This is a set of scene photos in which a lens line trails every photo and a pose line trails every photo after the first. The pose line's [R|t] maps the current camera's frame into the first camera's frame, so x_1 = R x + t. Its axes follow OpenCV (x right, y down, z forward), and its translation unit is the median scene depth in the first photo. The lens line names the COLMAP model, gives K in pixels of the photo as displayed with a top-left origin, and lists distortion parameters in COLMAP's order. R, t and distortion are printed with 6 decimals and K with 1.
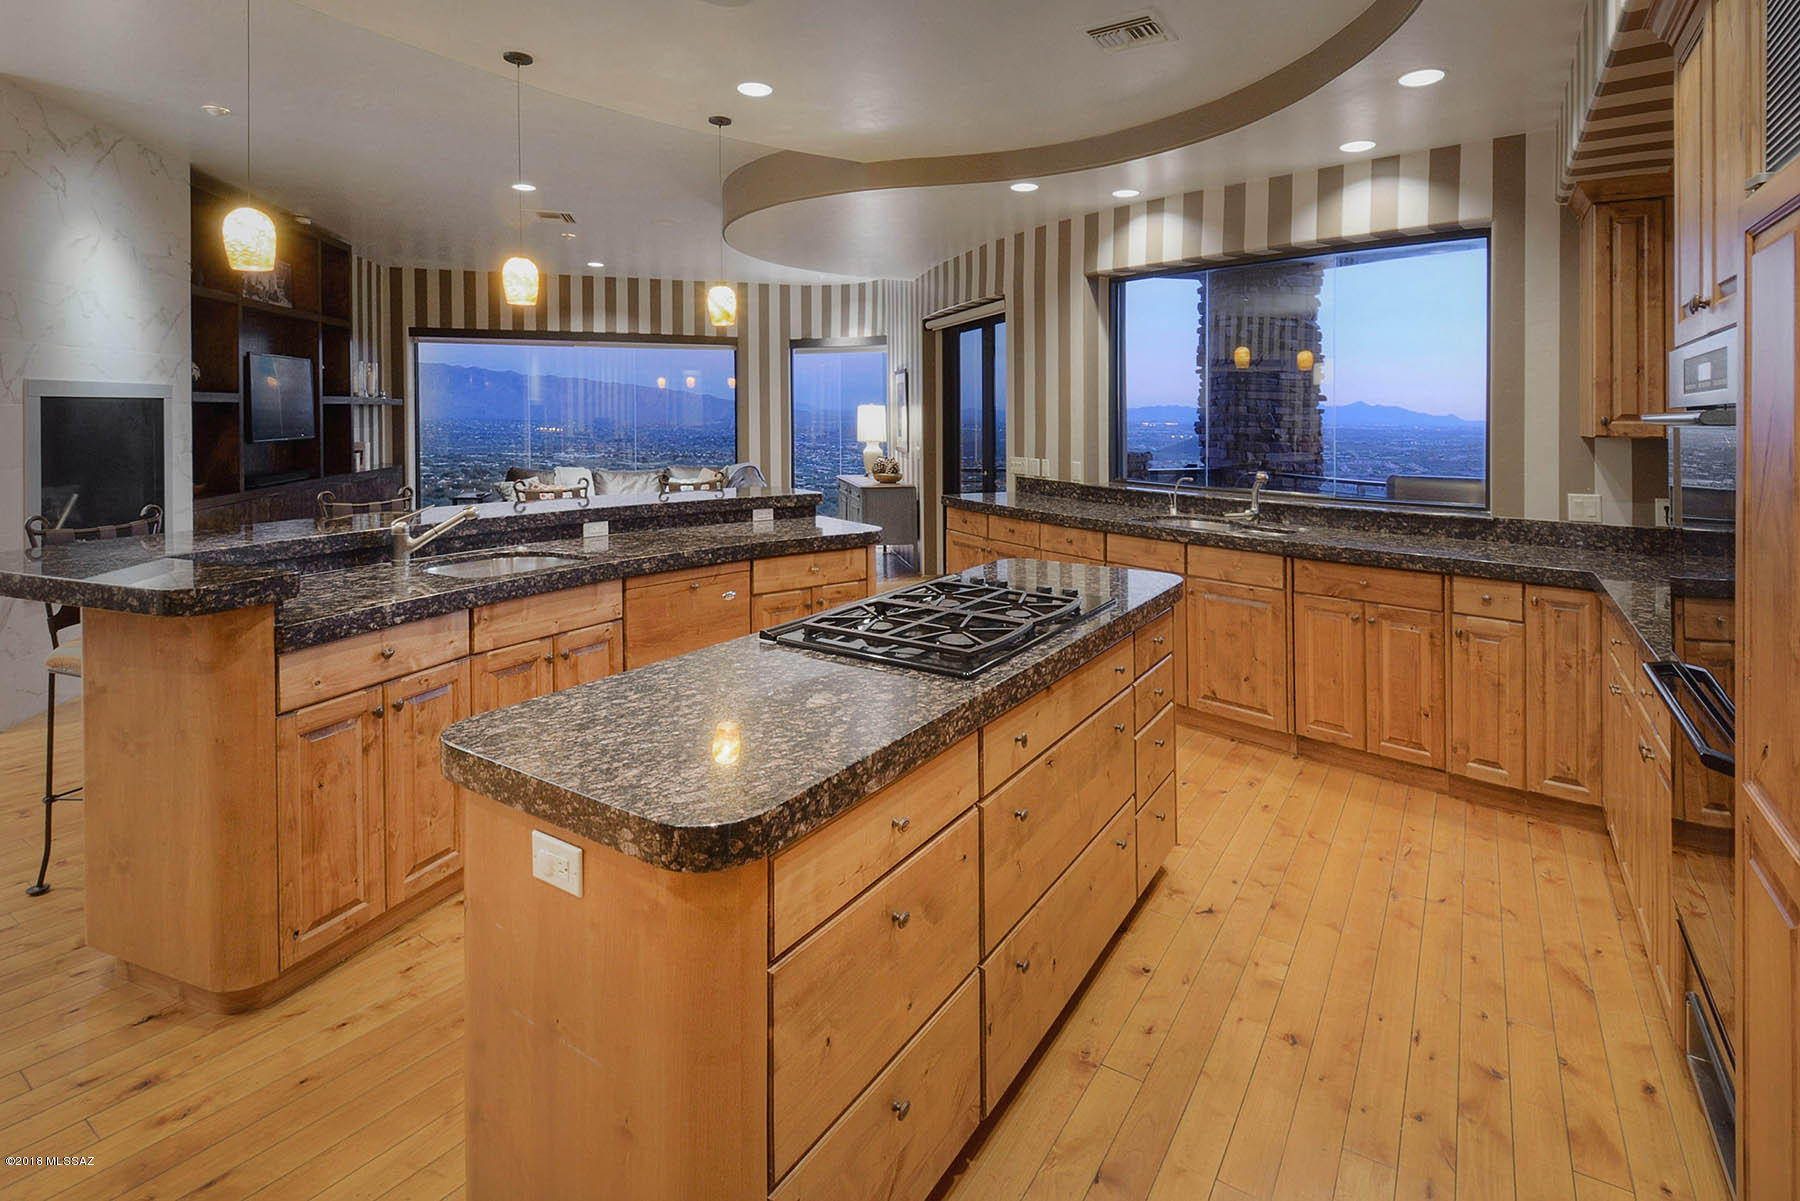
lens RADIAL K [[854.1, 0, 944.7], [0, 854.1, 455.9], [0, 0, 1]] dist [0.019446, -0.013696]
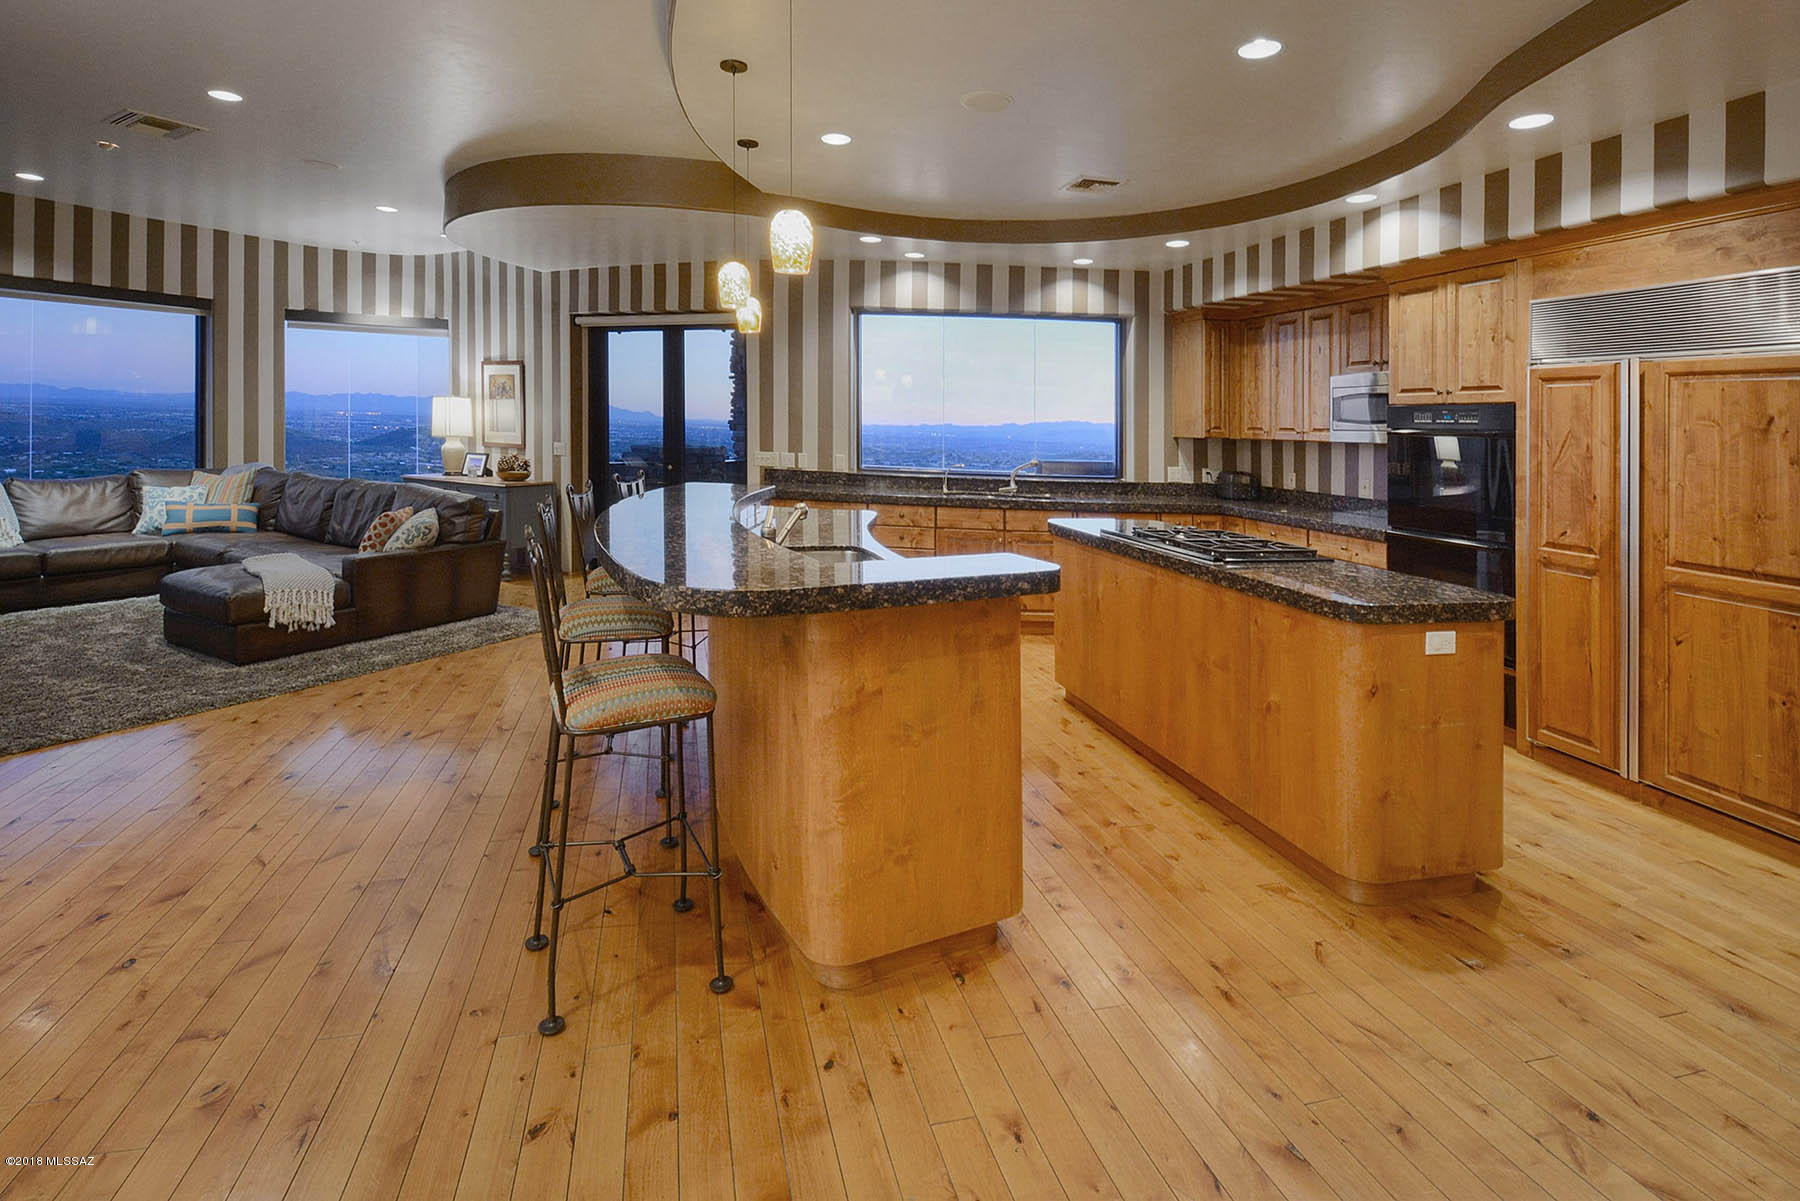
lens RADIAL K [[825.1, 0, 868.5], [0, 825.1, 429.5], [0, 0, 1]] dist [0.001306, -0.014007]
pose [[0.706635, 0.005542, 0.707557, -0.921871], [0.009377, 0.999808, -0.017195, -0.012373], [-0.707516, 0.018785, 0.706447, 0.170966]]
